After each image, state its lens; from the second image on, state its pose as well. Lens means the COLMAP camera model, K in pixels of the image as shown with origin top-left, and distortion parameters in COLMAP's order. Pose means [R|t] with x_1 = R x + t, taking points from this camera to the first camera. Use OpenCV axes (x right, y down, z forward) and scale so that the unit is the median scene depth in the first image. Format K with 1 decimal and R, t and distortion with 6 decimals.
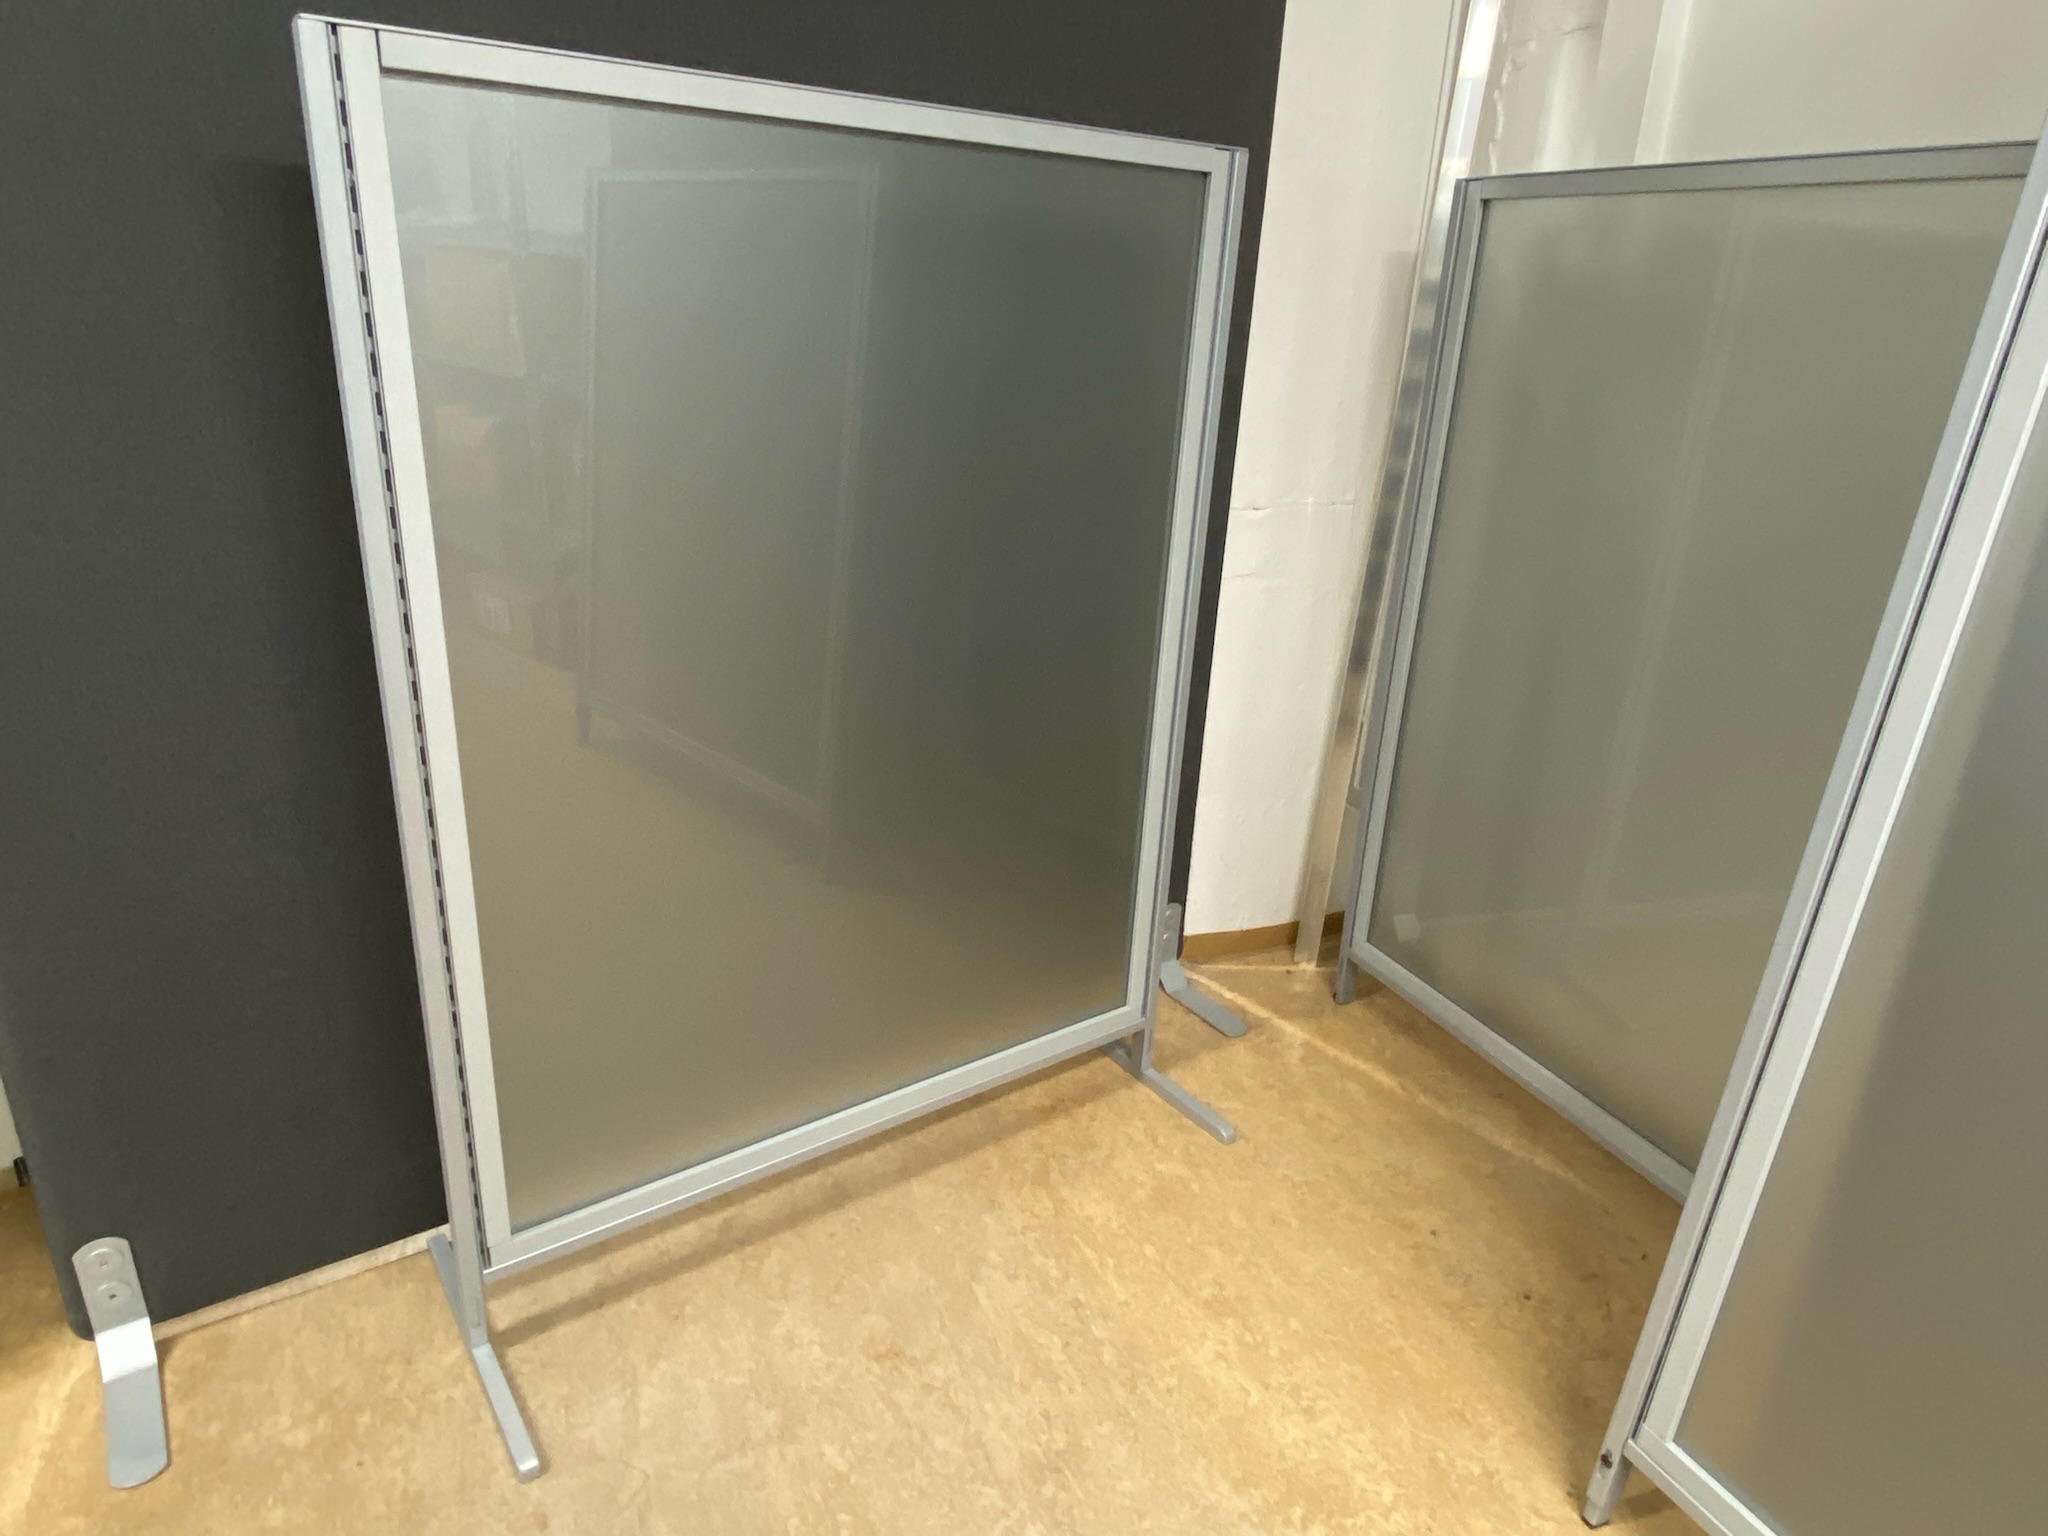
lens RADIAL K [[1253.0, 0, 1021.3], [0, 1253.0, 758.7], [0, 0, 1]] dist [-0.001184, 0.001548]
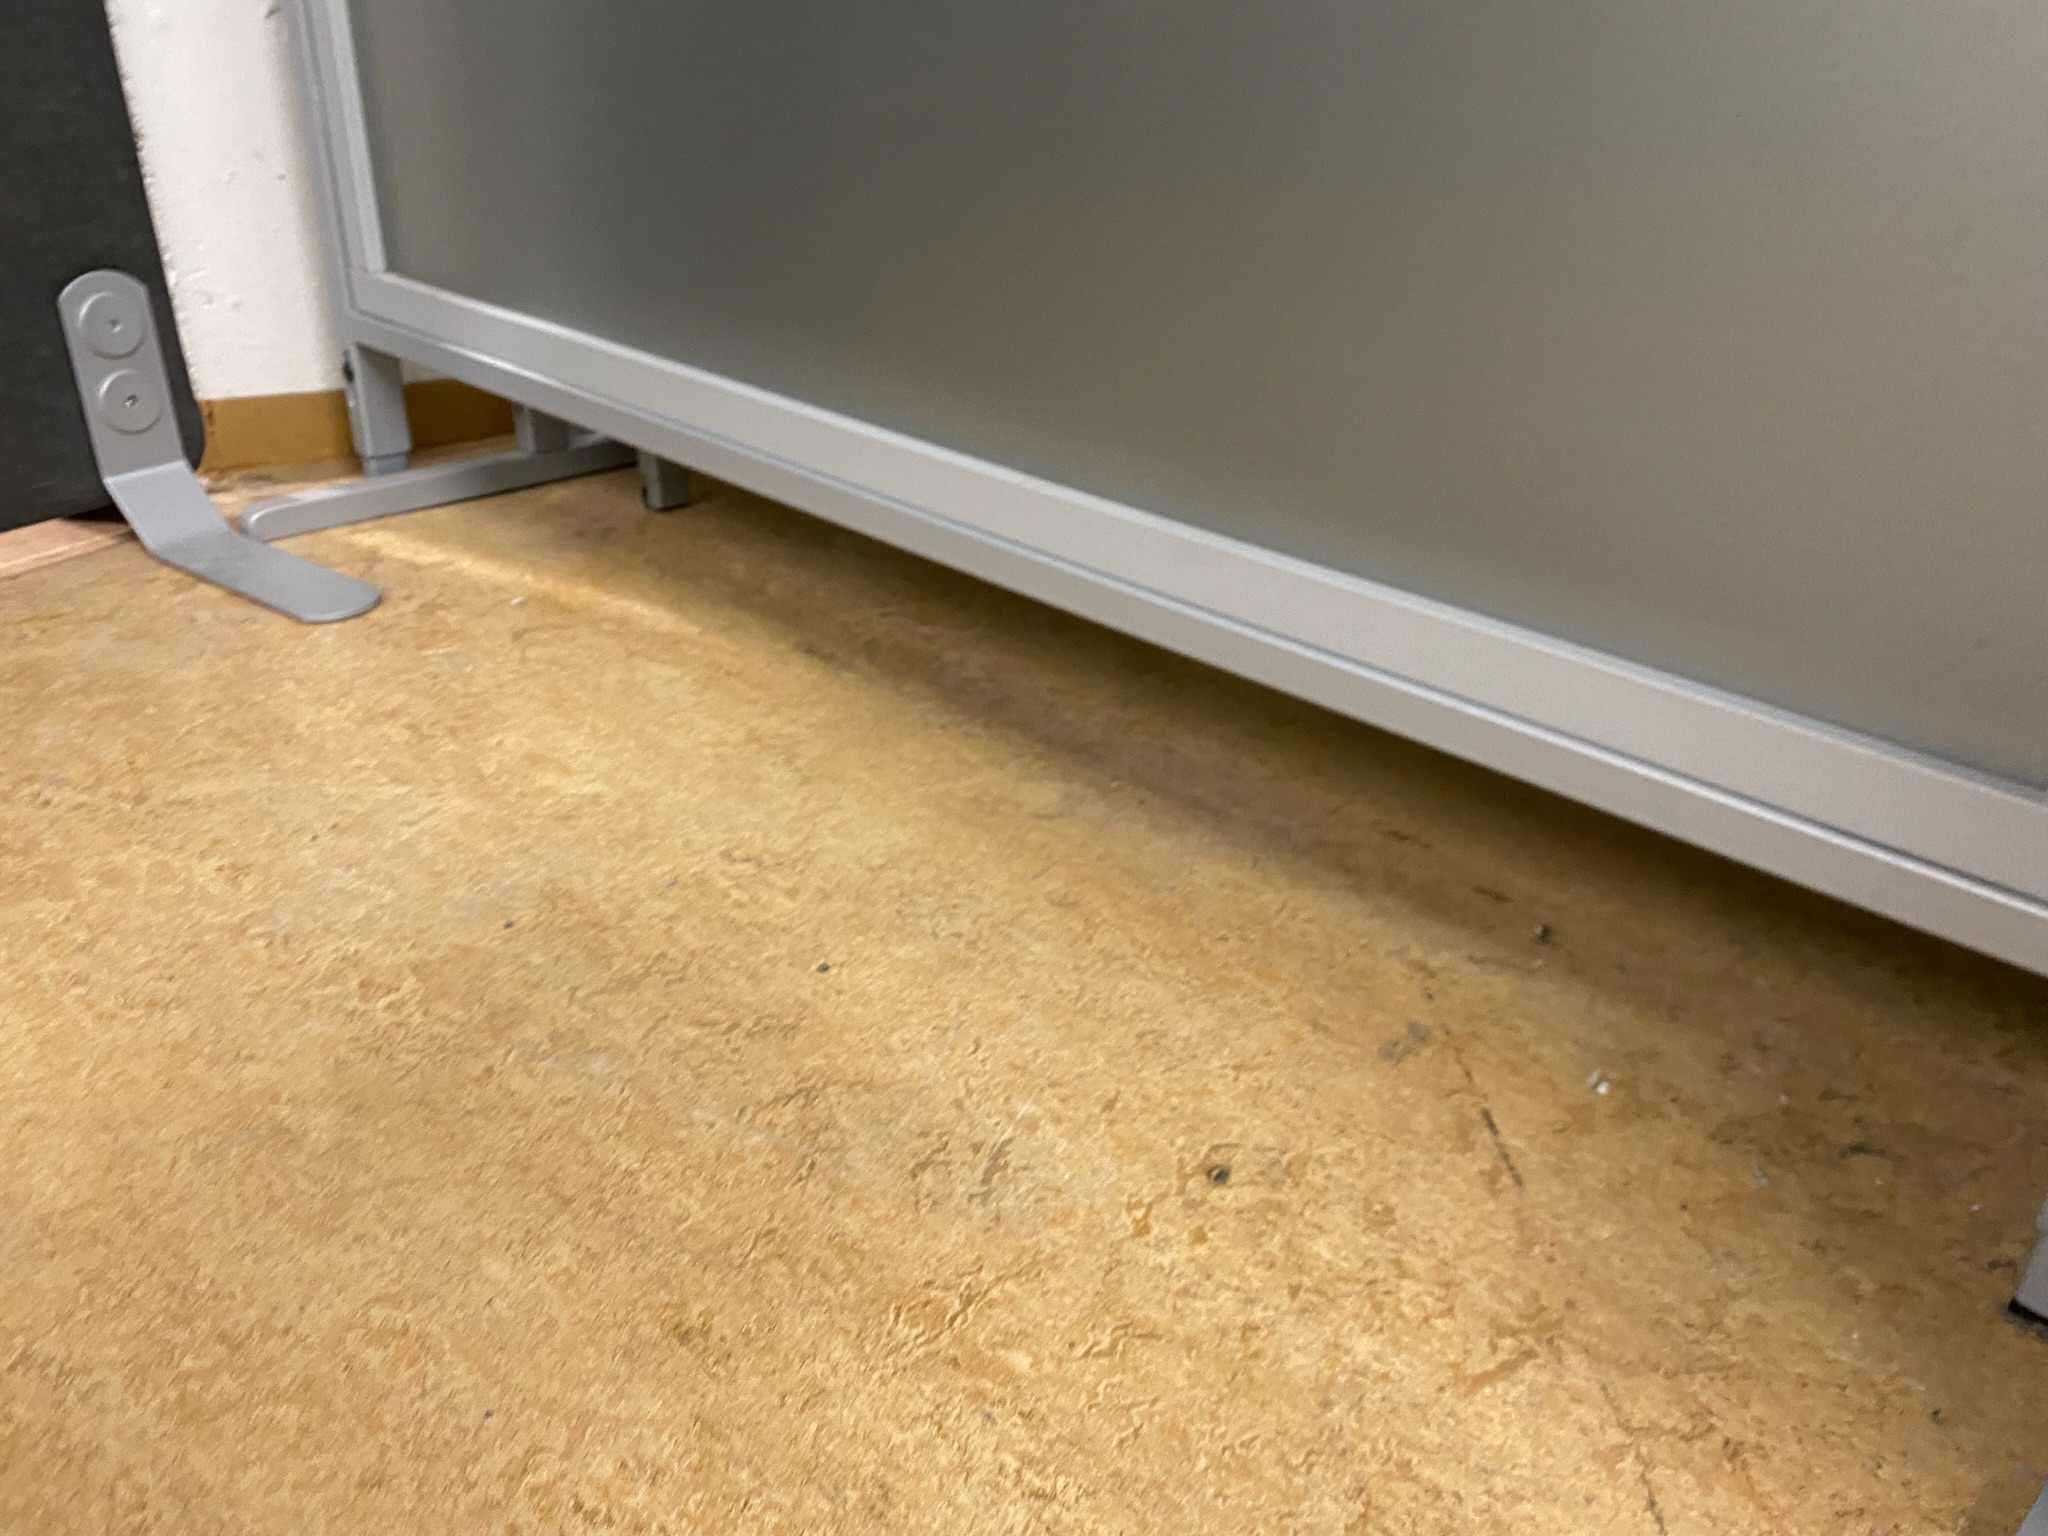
lens RADIAL K [[1585.1, 0, 1024.0], [0, 1585.1, 768.0], [0, 0, 1]] dist [0.076518, -0.188441]
pose [[0.938113, -0.189473, 0.289904, 0.312513], [0.142790, 0.974220, 0.174663, 0.310120], [-0.315524, -0.122458, 0.940983, 0.776975]]
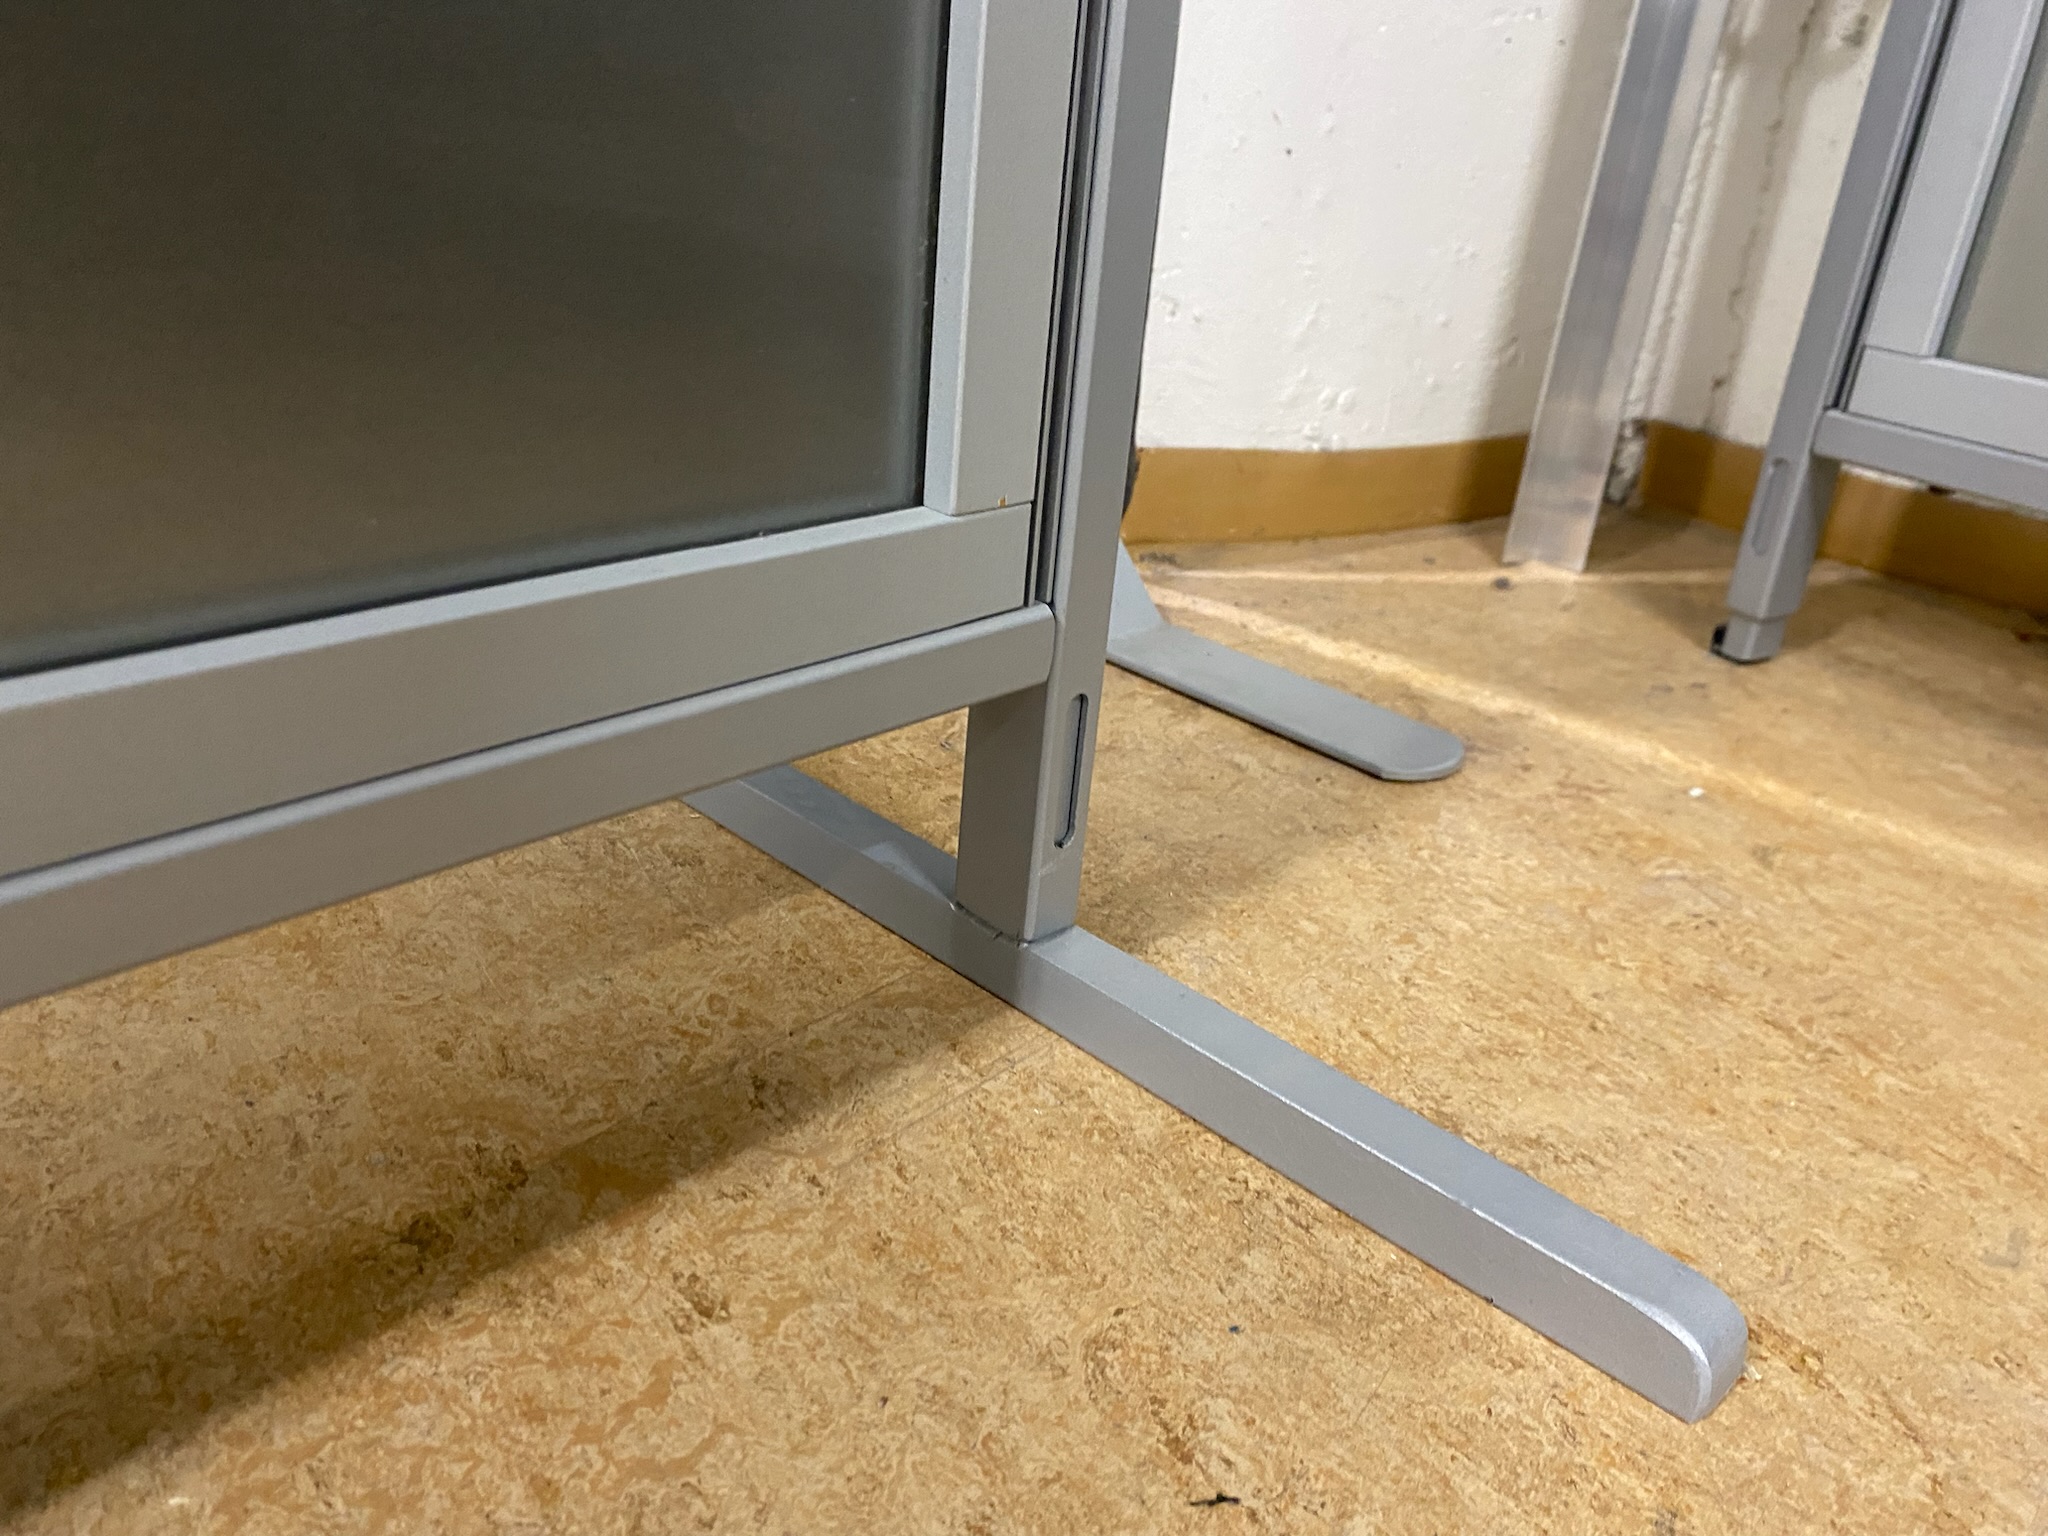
lens RADIAL K [[1585.9, 0, 1012.9], [0, 1585.9, 760.4], [0, 0, 1]] dist [0.003782, 0.006317]
pose [[0.987004, -0.046737, 0.153746, 0.084563], [0.033700, 0.995696, 0.086339, 0.277987], [-0.157119, -0.080036, 0.984331, 1.072909]]
